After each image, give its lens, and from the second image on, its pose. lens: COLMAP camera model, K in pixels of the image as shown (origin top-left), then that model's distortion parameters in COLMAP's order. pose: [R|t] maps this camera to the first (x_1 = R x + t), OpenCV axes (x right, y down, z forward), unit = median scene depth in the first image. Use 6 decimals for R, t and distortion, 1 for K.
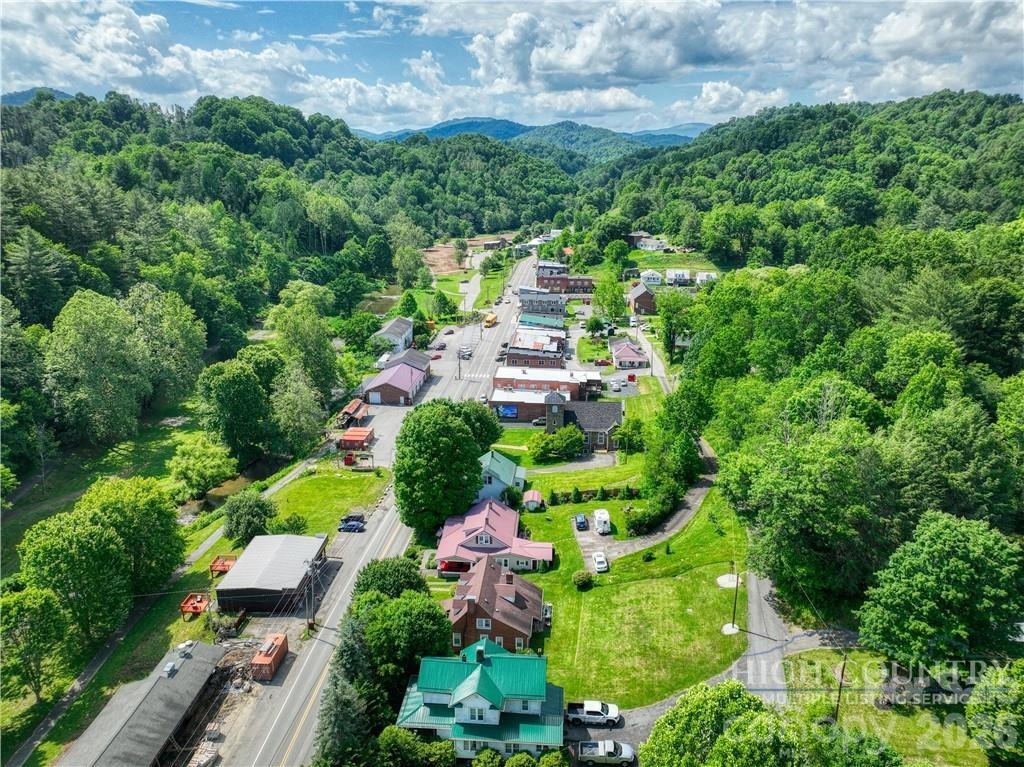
lens RADIAL K [[718.4, 0, 504.5], [0, 718.4, 379.3], [0, 0, 1]] dist [-0.011505, 0.023724]
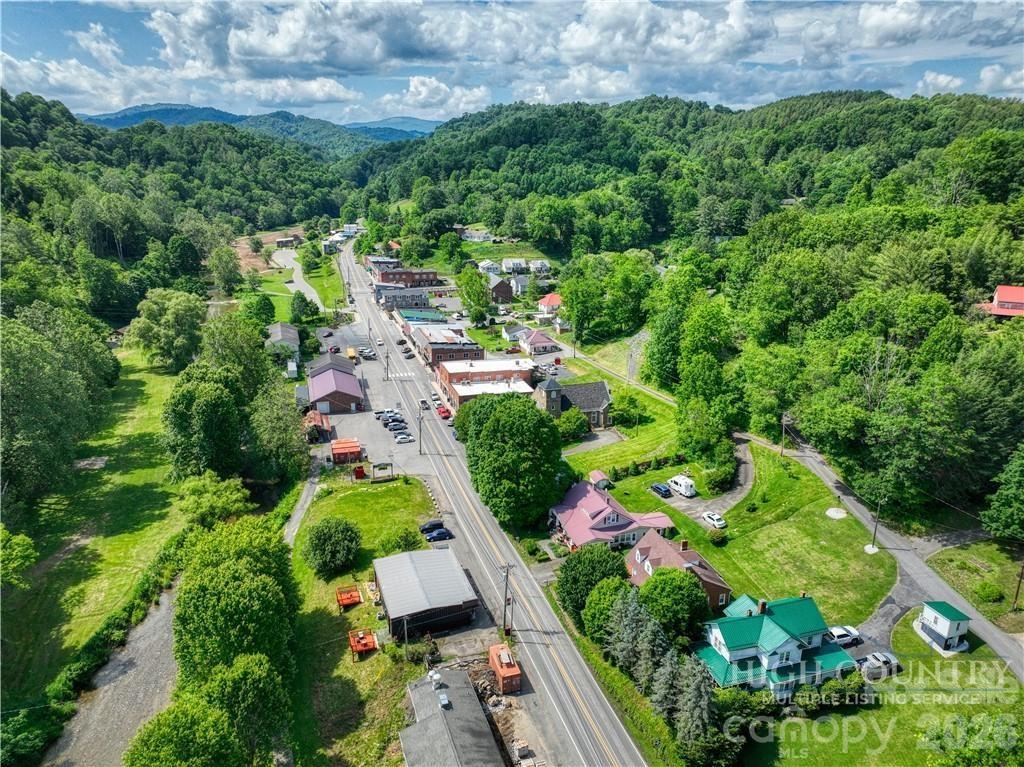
lens RADIAL K [[718.4, 0, 506.9], [0, 718.4, 386.2], [0, 0, 1]] dist [-0.011505, 0.023724]
pose [[0.927415, -0.106220, 0.358634, -0.084333], [0.099736, 0.994341, 0.036592, -0.003587], [-0.360491, 0.001833, 0.932761, 0.012793]]
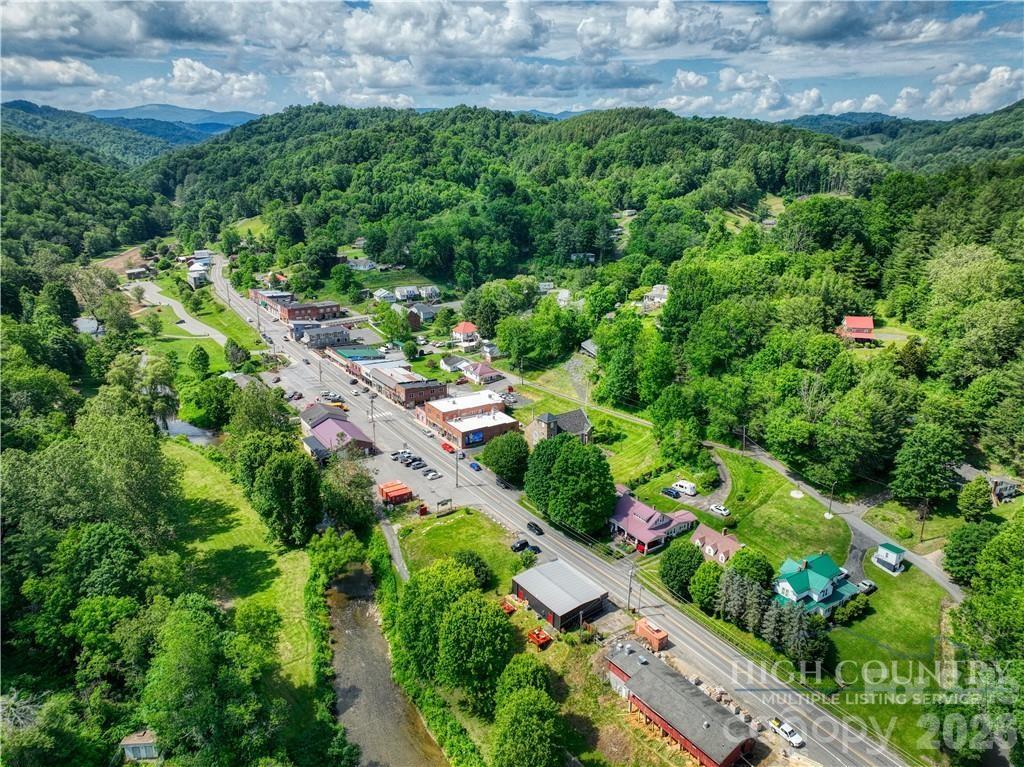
lens RADIAL K [[718.4, 0, 507.7], [0, 718.4, 388.8], [0, 0, 1]] dist [-0.011505, 0.023724]
pose [[0.780542, -0.194964, 0.593922, -0.173370], [0.175828, 0.980234, 0.090701, -0.035756], [-0.599866, 0.033632, 0.799394, 0.002652]]
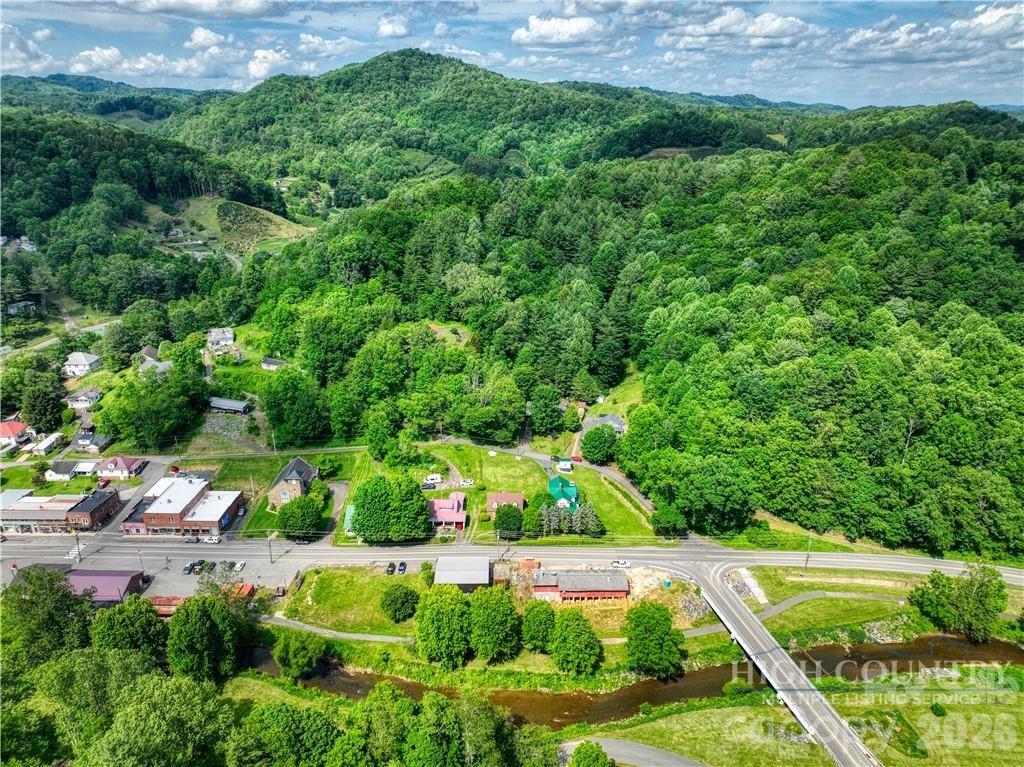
lens RADIAL K [[718.4, 0, 514.4], [0, 718.4, 381.8], [0, 0, 1]] dist [-0.011505, 0.023724]
pose [[-0.074519, -0.353692, 0.932389, -0.301529], [0.284012, 0.888739, 0.359833, -0.129307], [-0.955921, 0.291624, 0.034224, 0.106122]]
